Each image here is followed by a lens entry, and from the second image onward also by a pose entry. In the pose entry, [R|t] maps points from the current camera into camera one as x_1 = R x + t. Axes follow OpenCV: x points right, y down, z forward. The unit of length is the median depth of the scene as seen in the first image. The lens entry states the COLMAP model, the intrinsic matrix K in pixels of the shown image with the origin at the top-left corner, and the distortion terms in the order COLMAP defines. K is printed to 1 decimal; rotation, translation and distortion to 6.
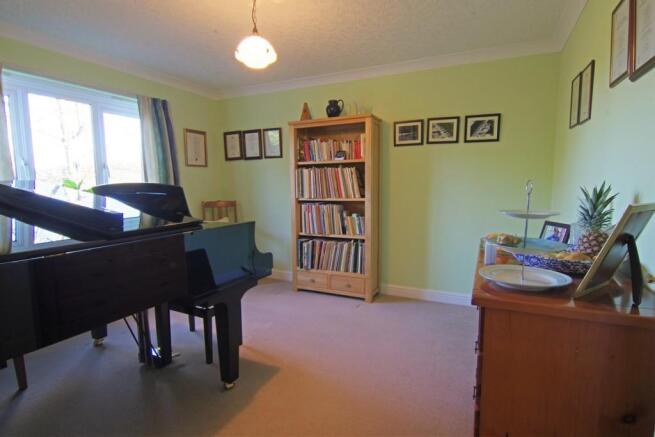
lens RADIAL K [[342.2, 0, 326.9], [0, 342.2, 219.0], [0, 0, 1]] dist [-0.003861, -0.001234]
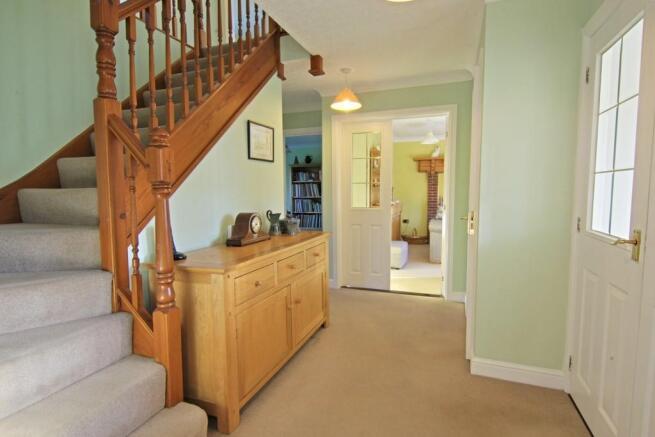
lens RADIAL K [[342.2, 0, 328.5], [0, 342.2, 218.7], [0, 0, 1]] dist [-0.003861, -0.001234]
pose [[0.996365, -0.010616, 0.084528, -0.043892], [0.013781, 0.999222, -0.036956, 0.180822], [-0.084070, 0.037987, 0.995736, -1.369893]]
